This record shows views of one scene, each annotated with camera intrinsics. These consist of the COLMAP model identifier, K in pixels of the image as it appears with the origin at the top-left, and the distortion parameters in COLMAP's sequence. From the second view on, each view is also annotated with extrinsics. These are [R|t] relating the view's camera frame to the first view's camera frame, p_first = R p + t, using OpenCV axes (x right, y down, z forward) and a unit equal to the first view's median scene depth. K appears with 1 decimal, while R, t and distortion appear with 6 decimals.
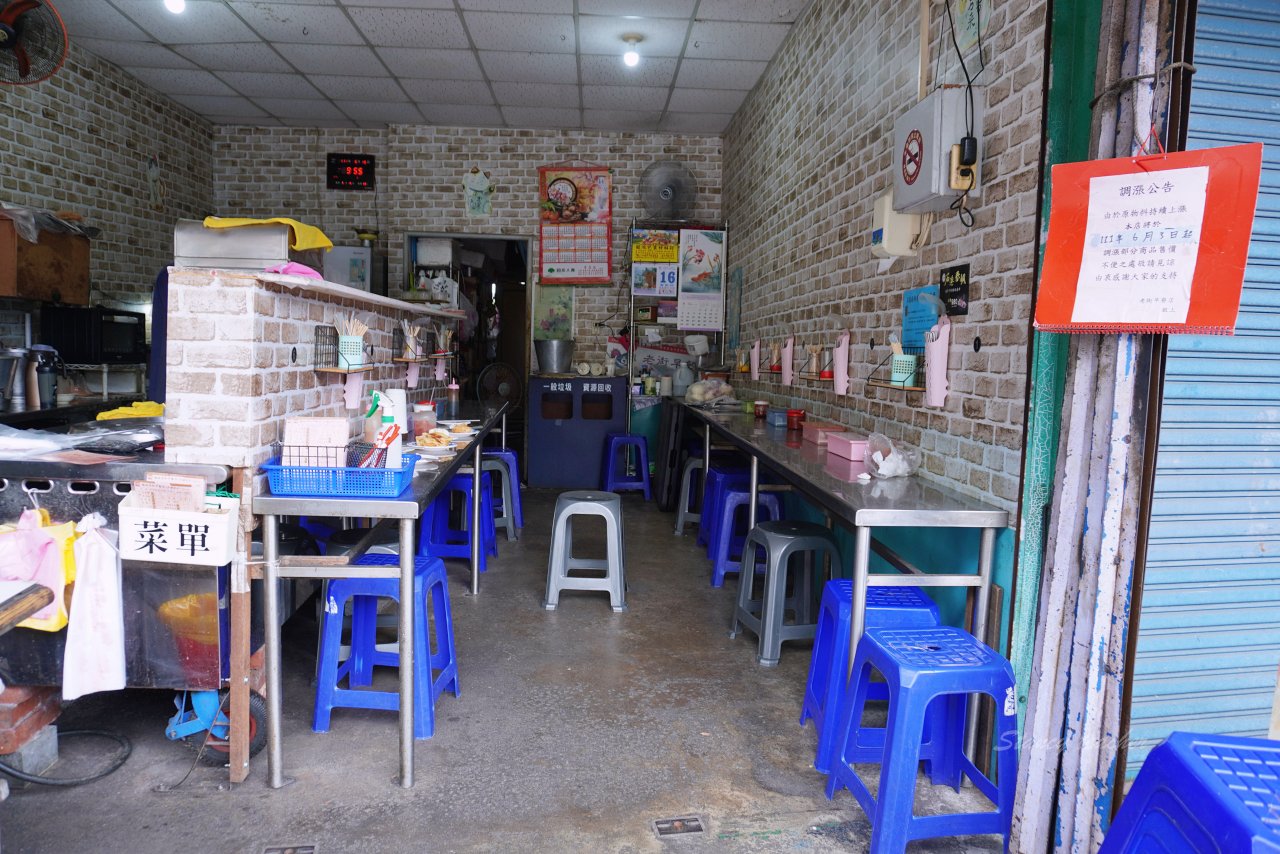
lens RADIAL K [[867.8, 0, 629.5], [0, 867.8, 426.4], [0, 0, 1]] dist [-0.062181, 0.032325]
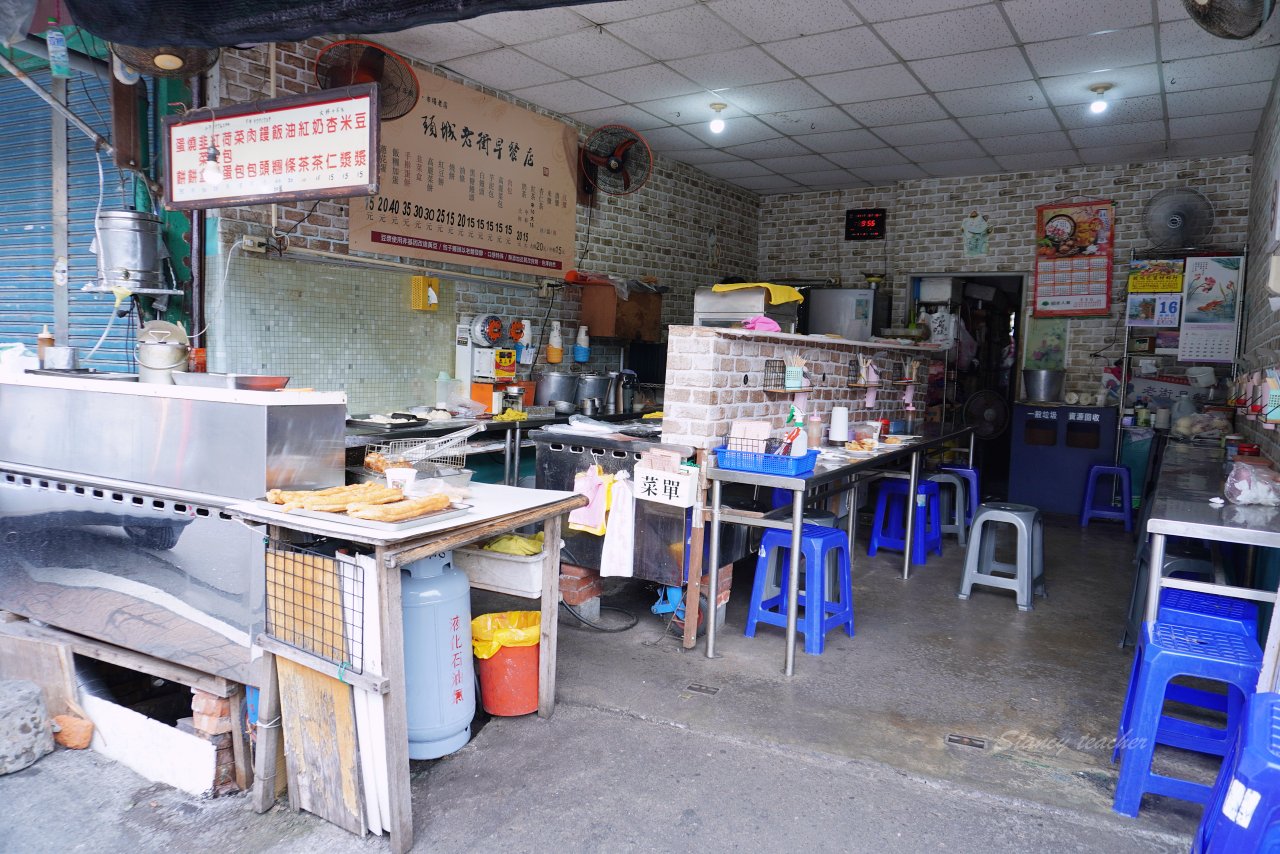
lens RADIAL K [[843.6, 0, 638.4], [0, 843.6, 429.4], [0, 0, 1]] dist [-0.044177, 0.026436]
pose [[0.812132, 0.049585, -0.581363, 0.109520], [-0.063997, 0.997941, -0.004284, 0.007710], [0.579954, 0.040685, 0.813633, -0.105859]]
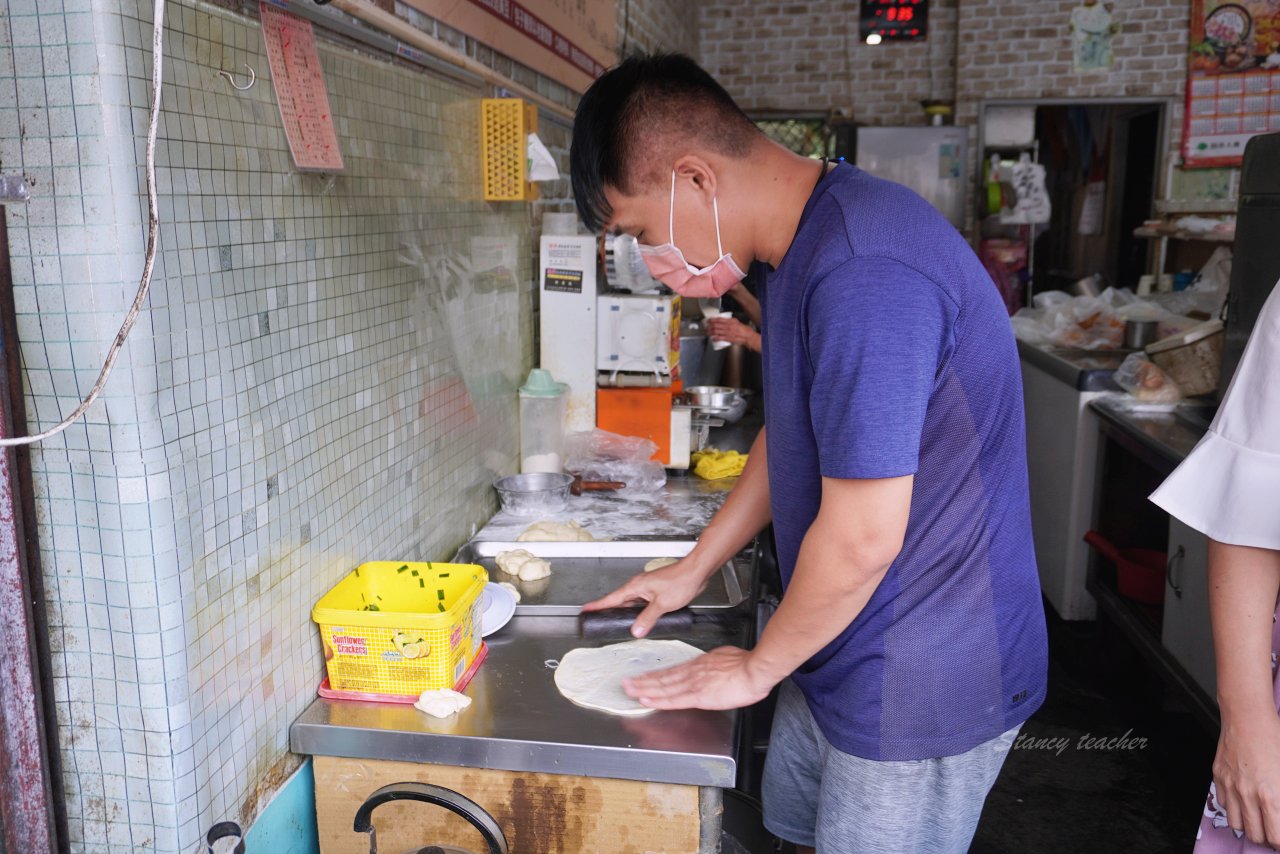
lens RADIAL K [[1084.4, 0, 639.8], [0, 1084.4, 431.8], [0, 0, 1]] dist [-0.035344, 0.054108]
pose [[0.979602, 0.002947, -0.200927, -0.368525], [0.017155, 0.995016, 0.098232, -0.049672], [0.200215, -0.099675, 0.974669, 0.063569]]
